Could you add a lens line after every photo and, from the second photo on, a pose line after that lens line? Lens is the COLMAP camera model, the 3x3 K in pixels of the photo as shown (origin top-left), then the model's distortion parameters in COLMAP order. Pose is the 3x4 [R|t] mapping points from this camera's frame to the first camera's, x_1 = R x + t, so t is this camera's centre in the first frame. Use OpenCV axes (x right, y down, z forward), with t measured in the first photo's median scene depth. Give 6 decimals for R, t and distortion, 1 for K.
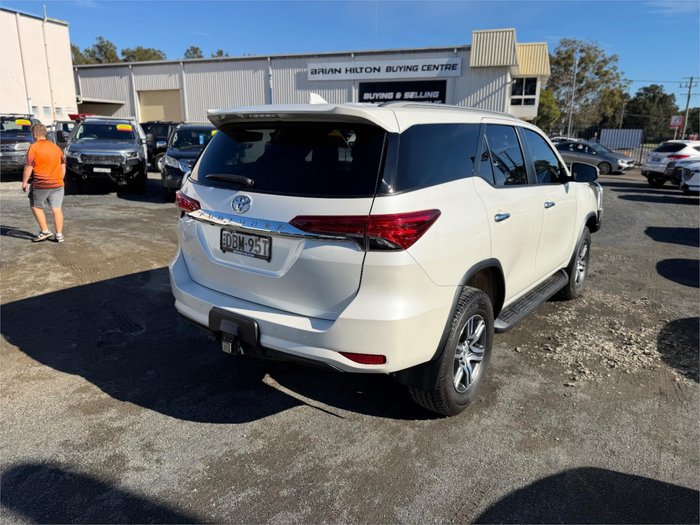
lens RADIAL K [[491.8, 0, 346.4], [0, 491.8, 268.2], [0, 0, 1]] dist [0.016500, -0.023846]
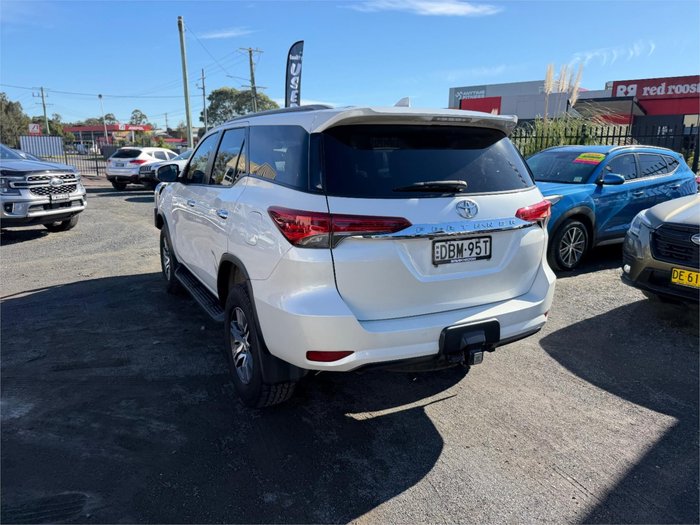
lens RADIAL K [[491.8, 0, 340.3], [0, 491.8, 271.1], [0, 0, 1]] dist [0.016500, -0.023846]
pose [[0.426486, -0.223307, 0.876495, -0.861251], [0.231492, 0.963718, 0.132889, -0.143044], [-0.874369, 0.146226, 0.462706, 0.568948]]
